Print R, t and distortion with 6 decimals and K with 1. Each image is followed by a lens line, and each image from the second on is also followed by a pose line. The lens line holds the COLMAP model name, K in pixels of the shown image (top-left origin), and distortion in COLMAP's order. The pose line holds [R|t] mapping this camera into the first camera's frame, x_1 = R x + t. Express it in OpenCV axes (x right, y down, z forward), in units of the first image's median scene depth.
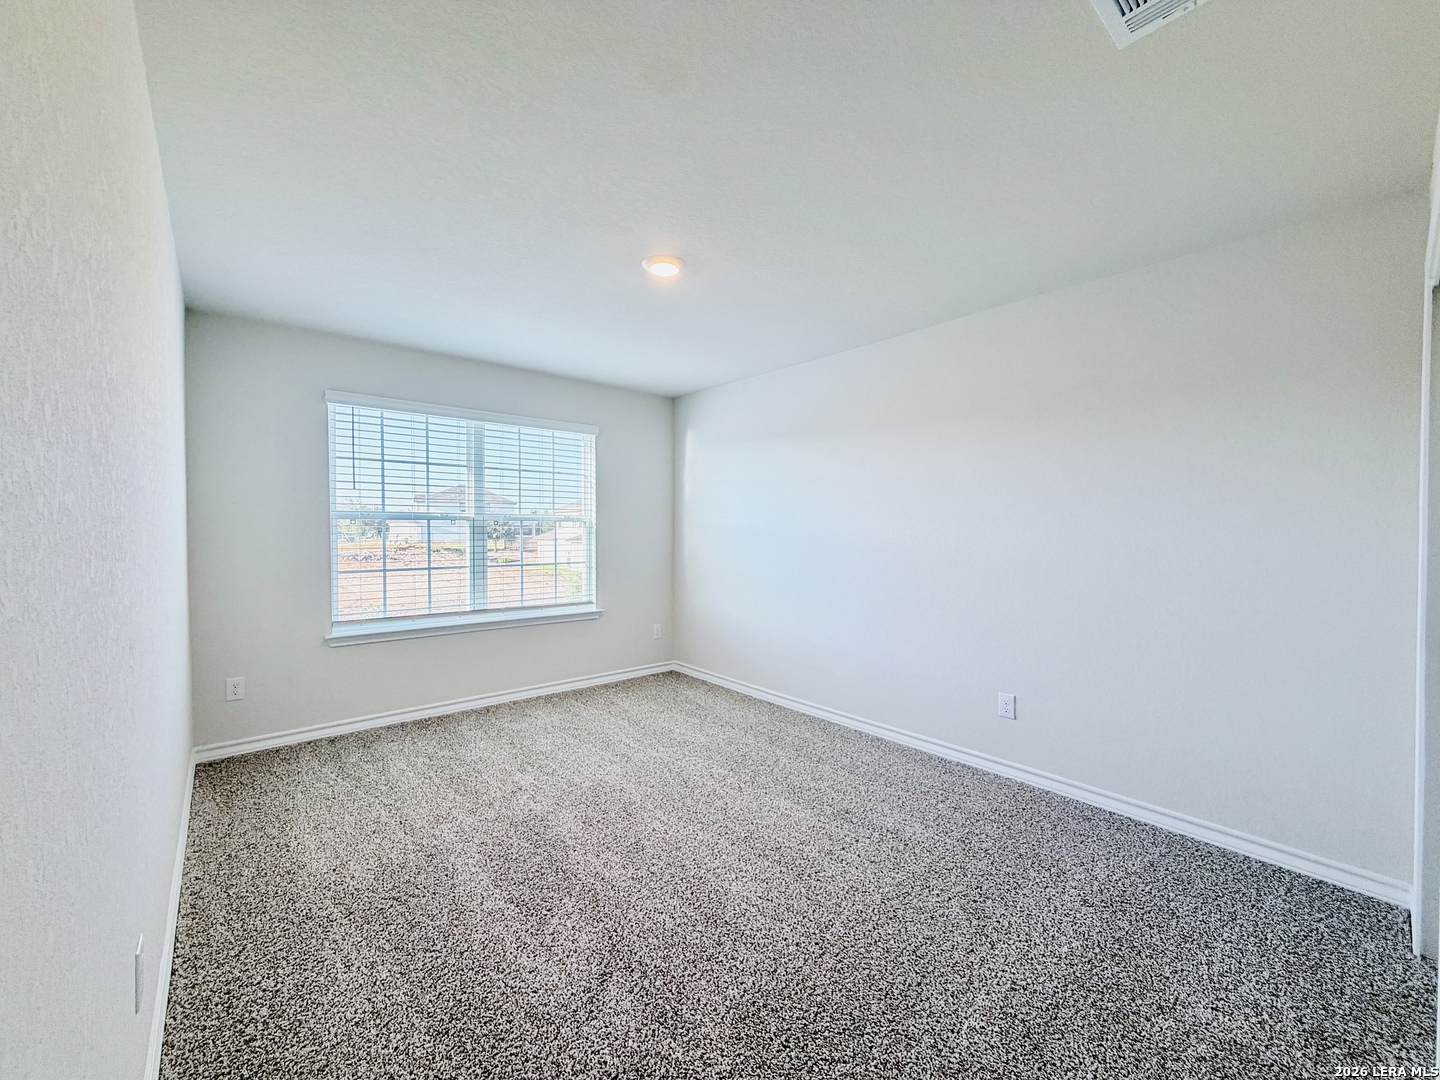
lens RADIAL K [[575.3, 0, 708.7], [0, 575.3, 537.3], [0, 0, 1]] dist [-0.001315, 0.000782]
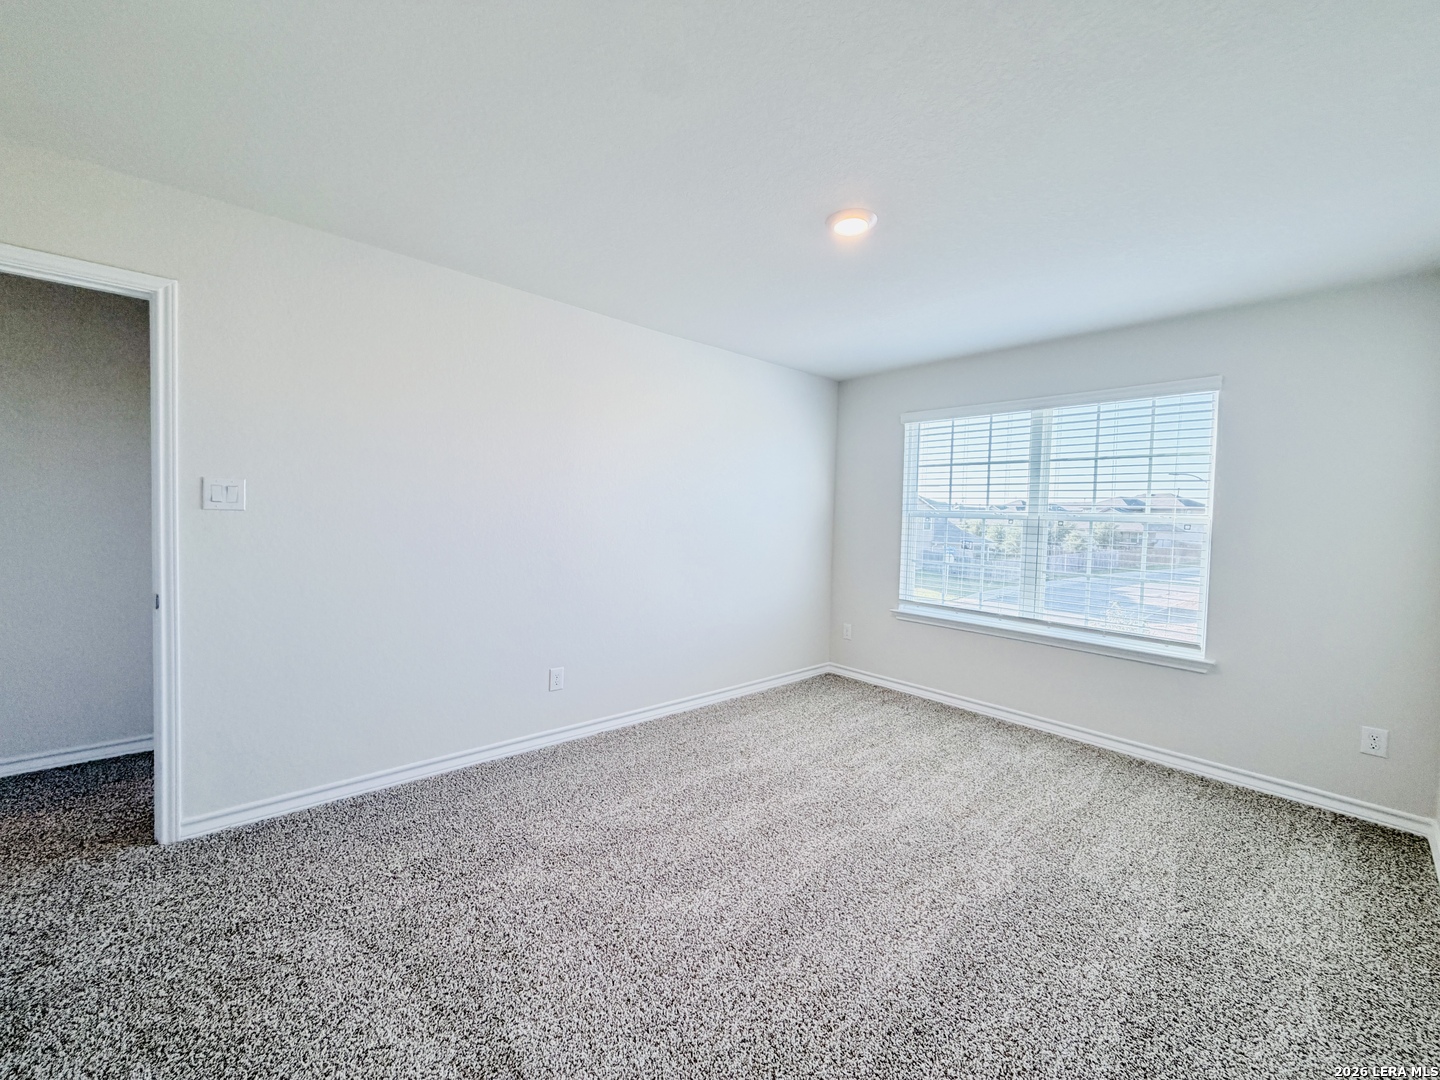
lens RADIAL K [[575.3, 0, 719.9], [0, 575.3, 544.2], [0, 0, 1]] dist [-0.001315, 0.000782]
pose [[0.029248, 0.046898, -0.998471, 0.521347], [-0.049226, 0.997754, 0.045422, -0.008723], [0.998359, 0.047822, 0.031491, 0.514928]]
